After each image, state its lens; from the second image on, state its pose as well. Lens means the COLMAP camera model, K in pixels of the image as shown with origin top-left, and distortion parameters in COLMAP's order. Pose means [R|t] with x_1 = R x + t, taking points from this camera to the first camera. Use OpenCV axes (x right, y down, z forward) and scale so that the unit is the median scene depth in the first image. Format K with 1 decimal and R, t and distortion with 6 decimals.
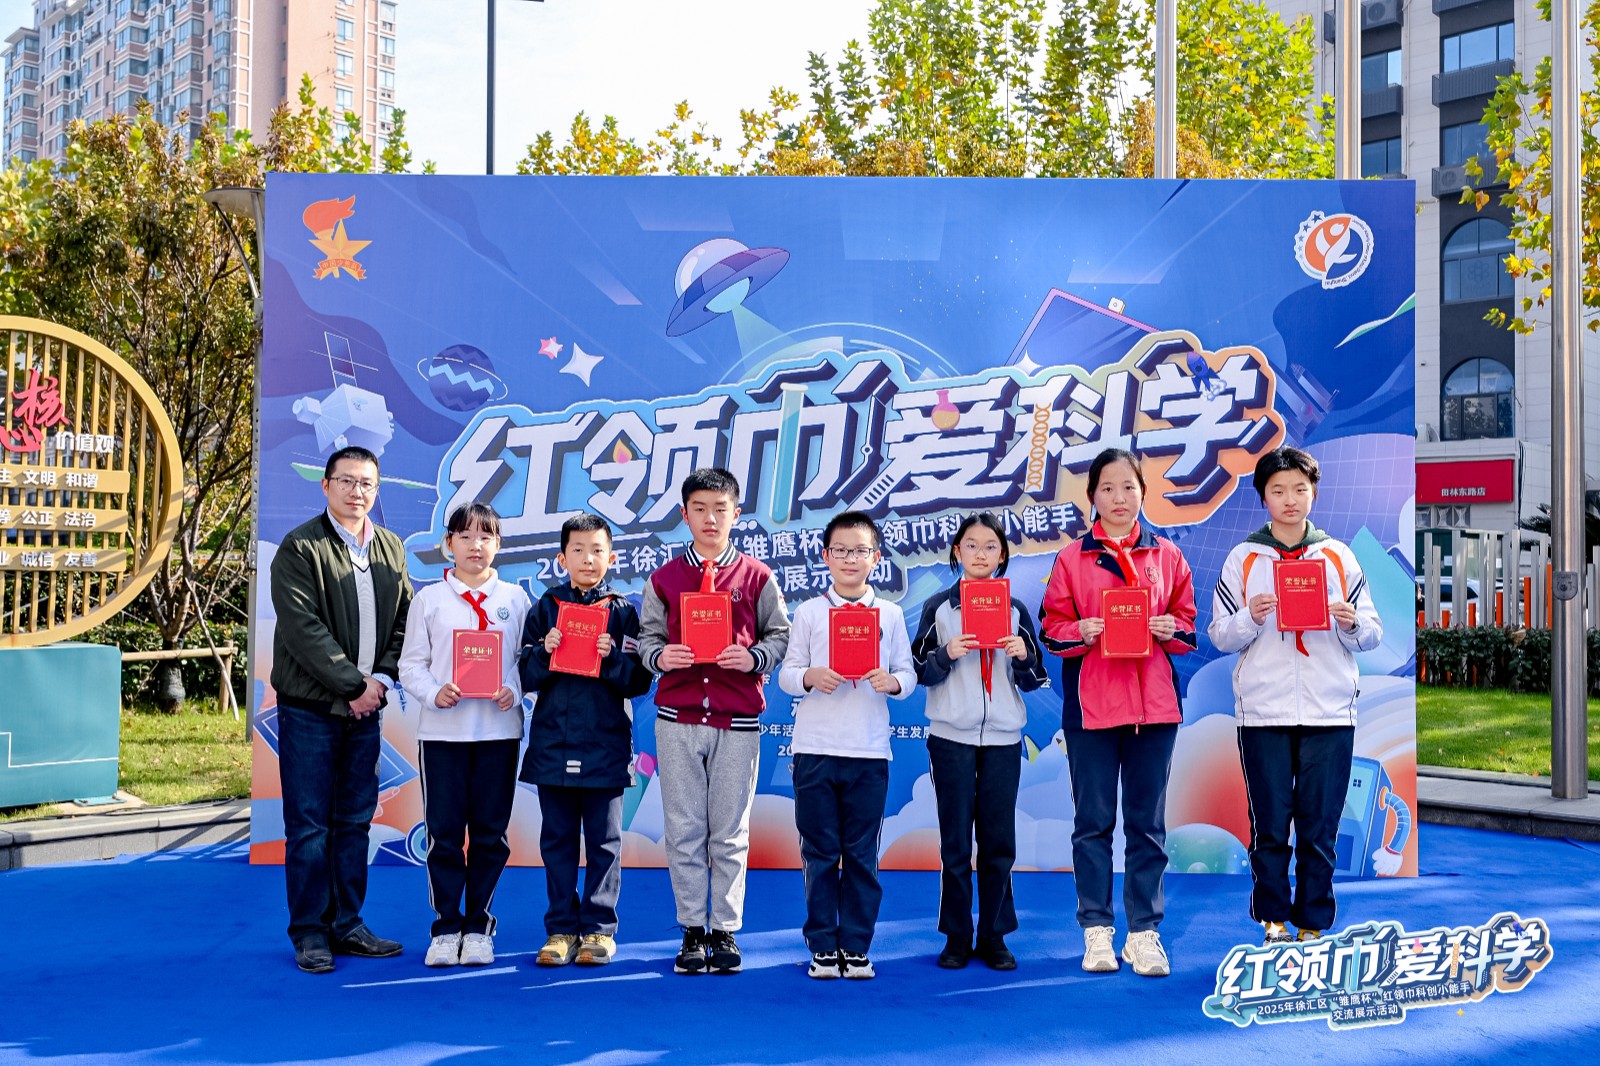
lens RADIAL K [[1424.8, 0, 800.0], [0, 1424.8, 533.0], [0, 0, 1]] dist [0.014643, -0.008218]
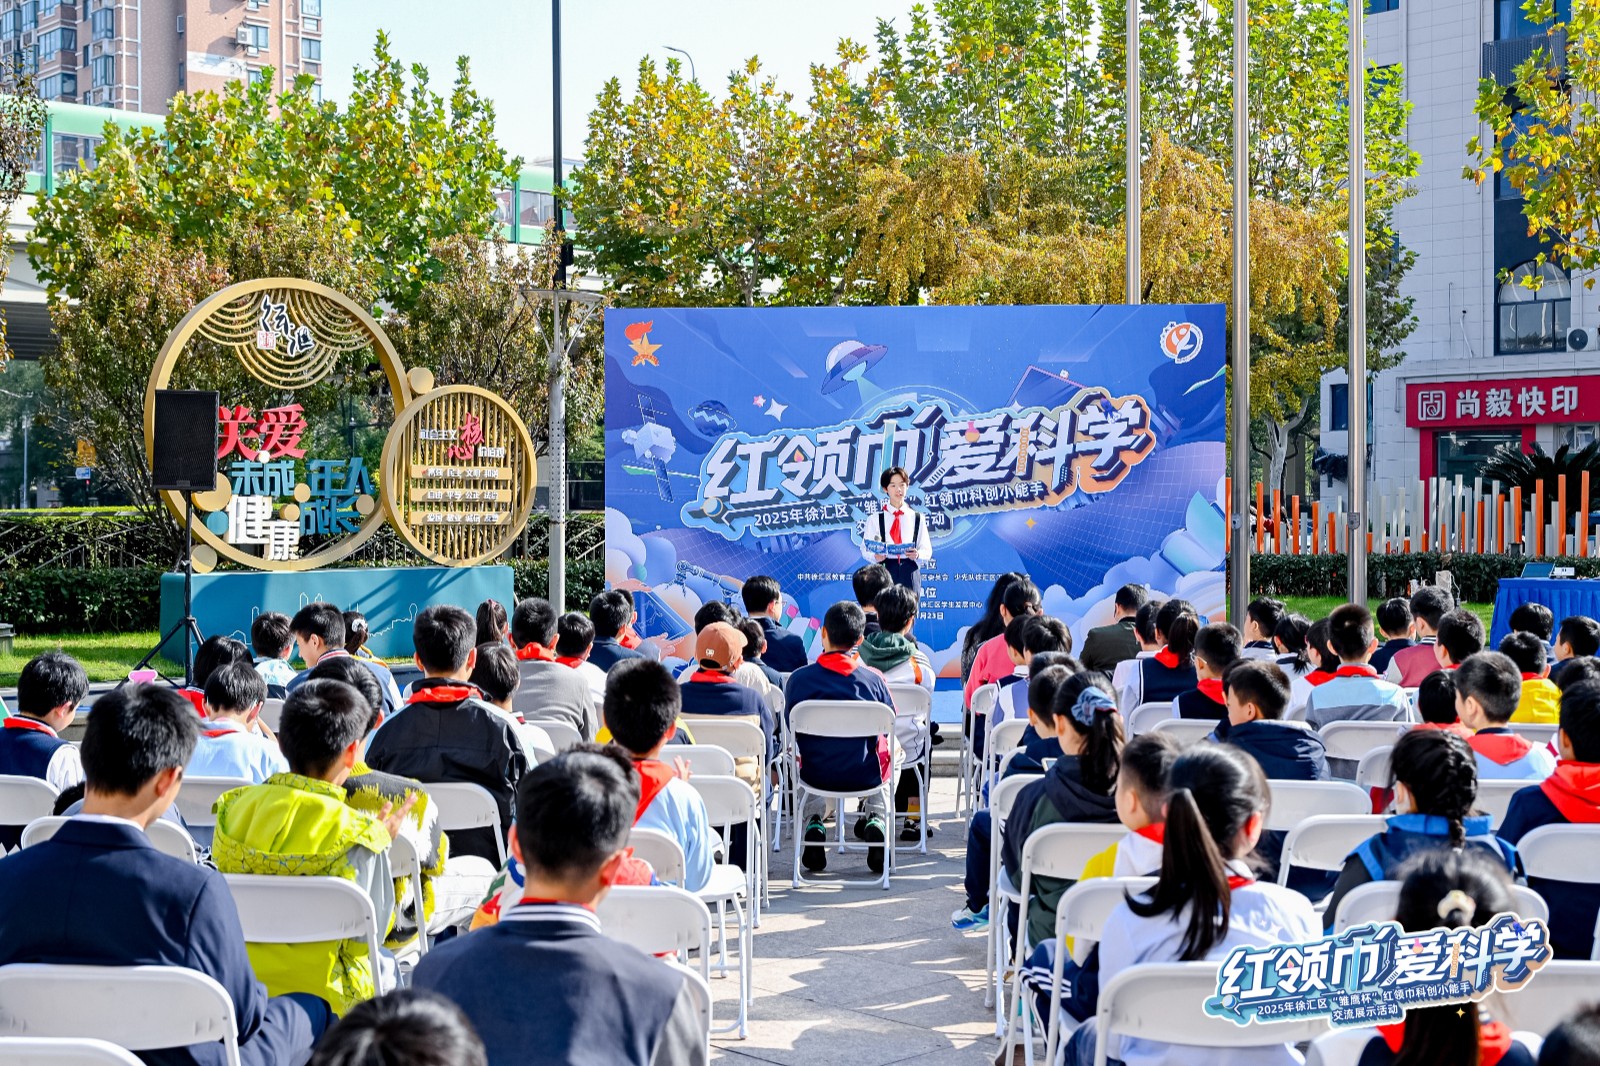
lens RADIAL K [[2040.9, 0, 800.0], [0, 2040.9, 533.0], [0, 0, 1]] dist [0.004421, 0.001602]
pose [[0.999600, -0.013253, -0.024988, -0.025915], [0.014238, 0.999112, 0.039650, -0.028230], [0.024440, -0.039990, 0.998901, -0.745294]]
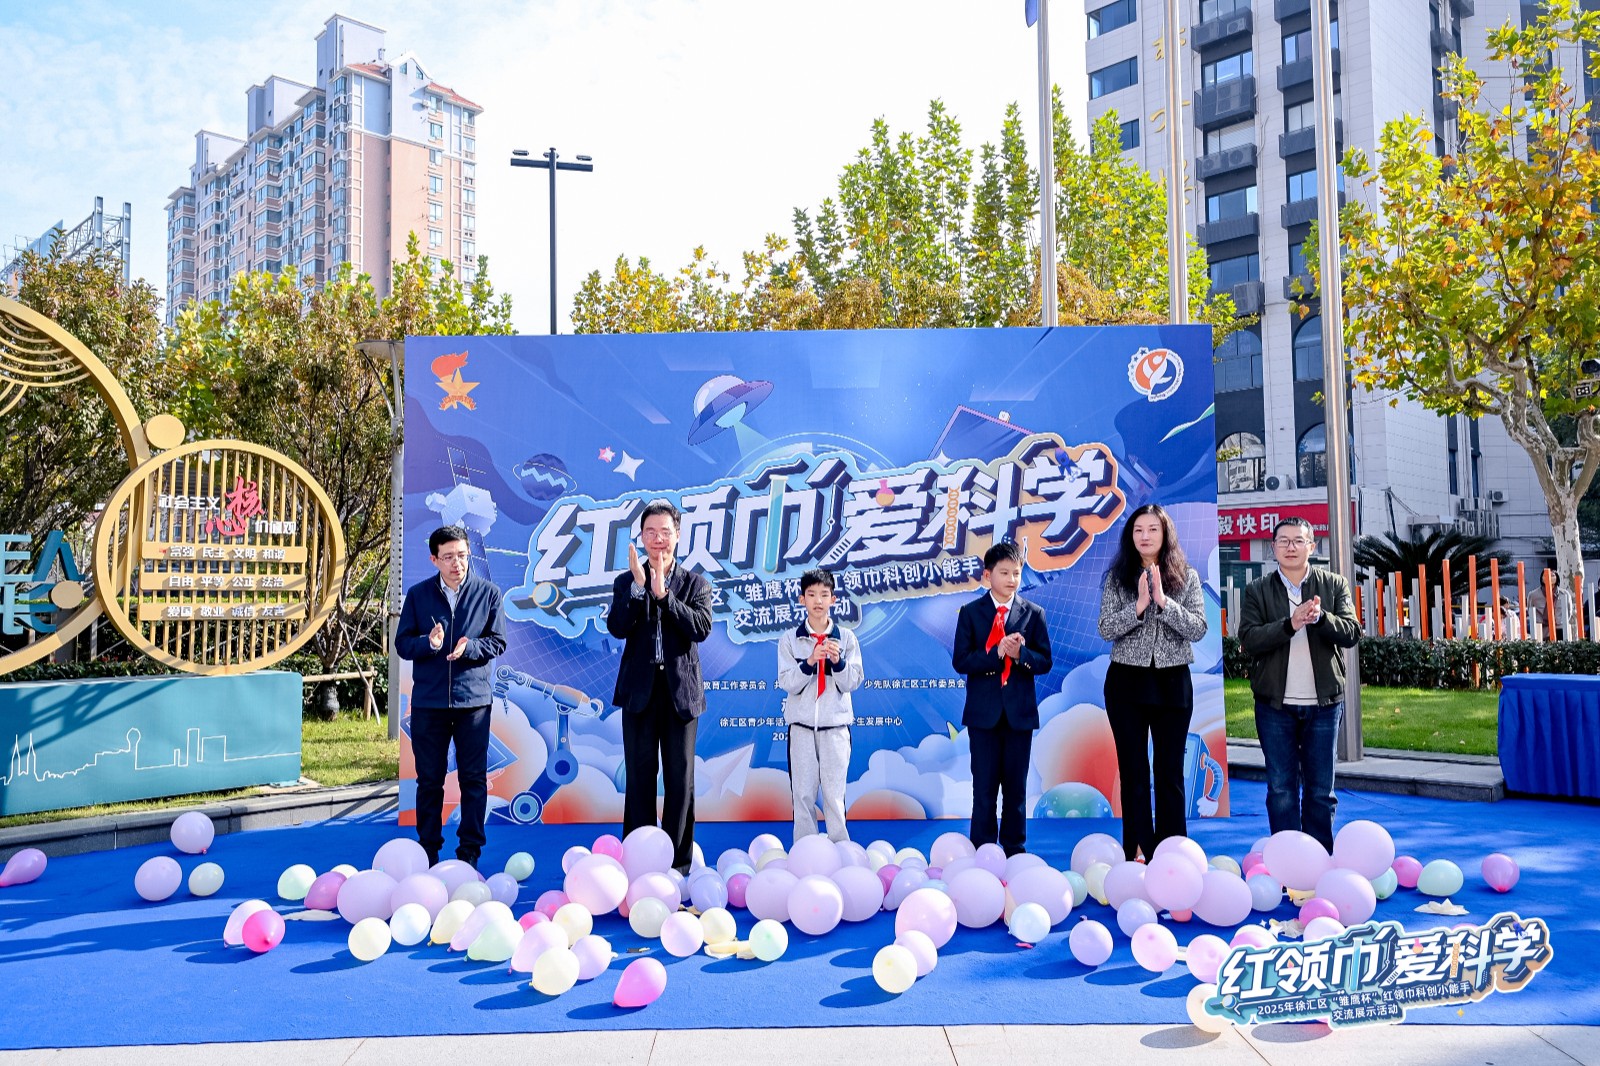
lens RADIAL K [[1133.2, 0, 800.0], [0, 1133.2, 533.0], [0, 0, 1]] dist [0.013855, 0.003534]
pose [[0.999763, -0.021782, 0.000162, 0.007032], [0.021776, 0.999258, -0.031766, -0.005344], [0.000530, 0.031762, 0.999495, -0.056185]]
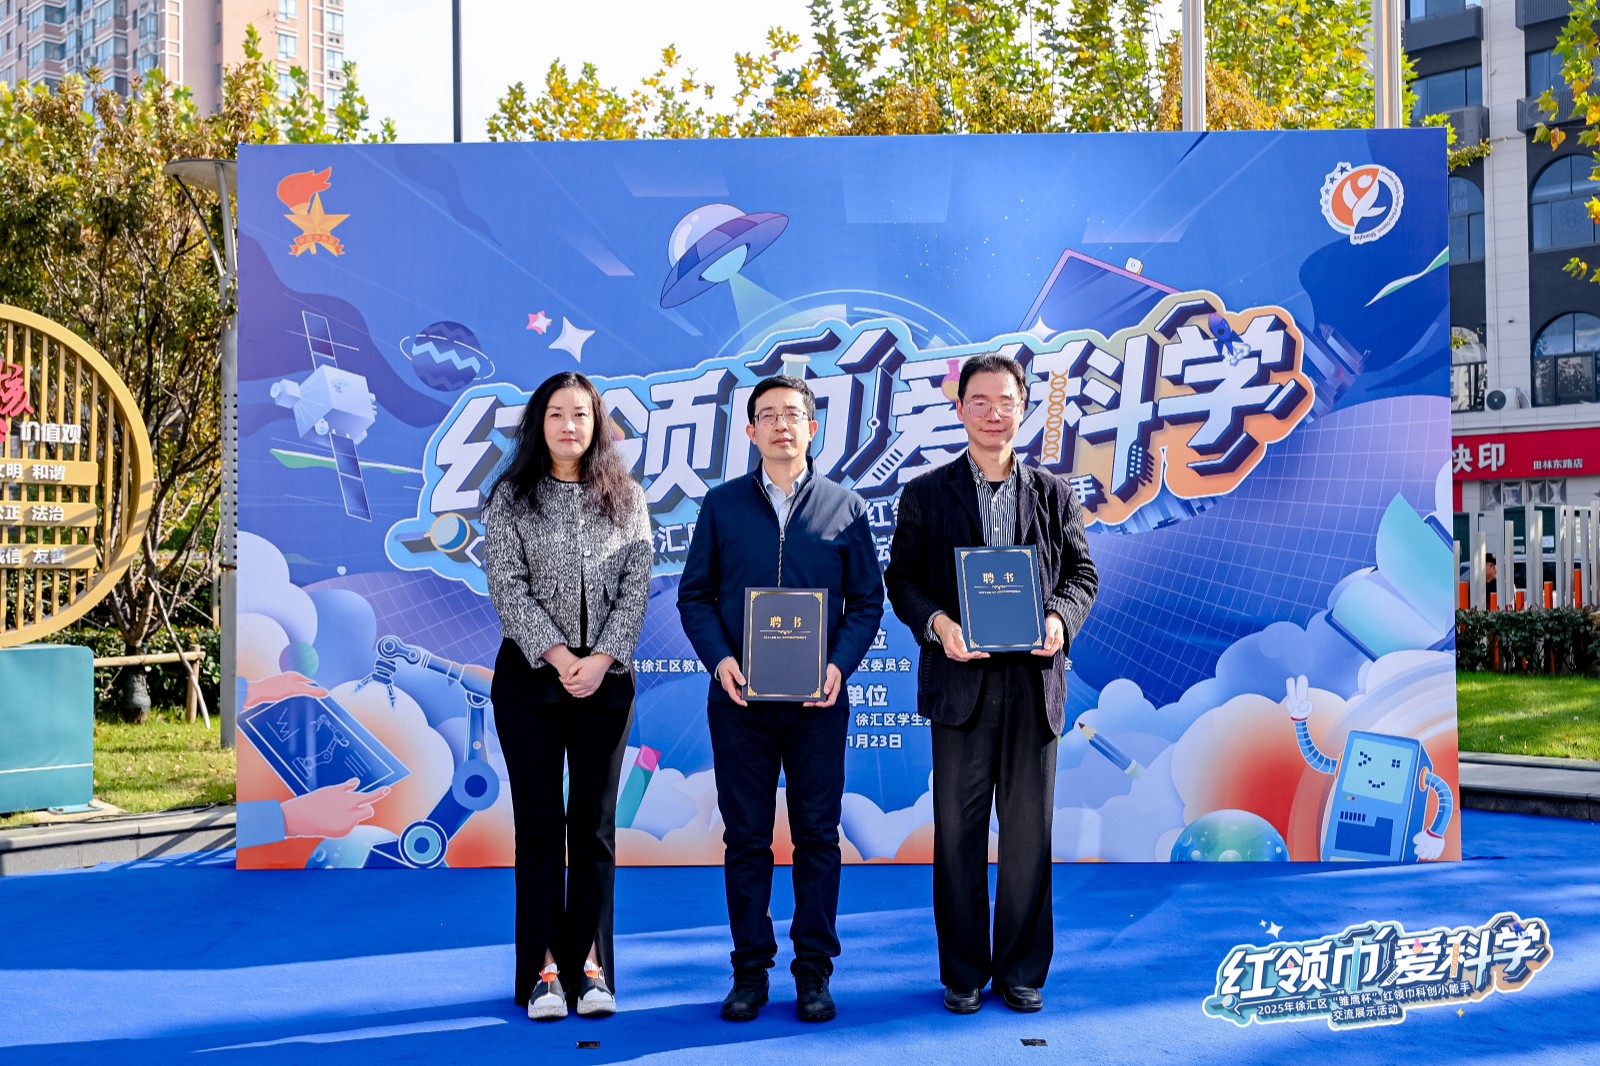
lens RADIAL K [[1624.3, 0, 800.0], [0, 1624.3, 533.0], [0, 0, 1]] dist [-0.007634, 0.038618]
pose [[0.999785, -0.019333, -0.007561, 0.002035], [0.019358, 0.999807, 0.003368, 0.004540], [0.007495, -0.003514, 0.999966, -0.036742]]
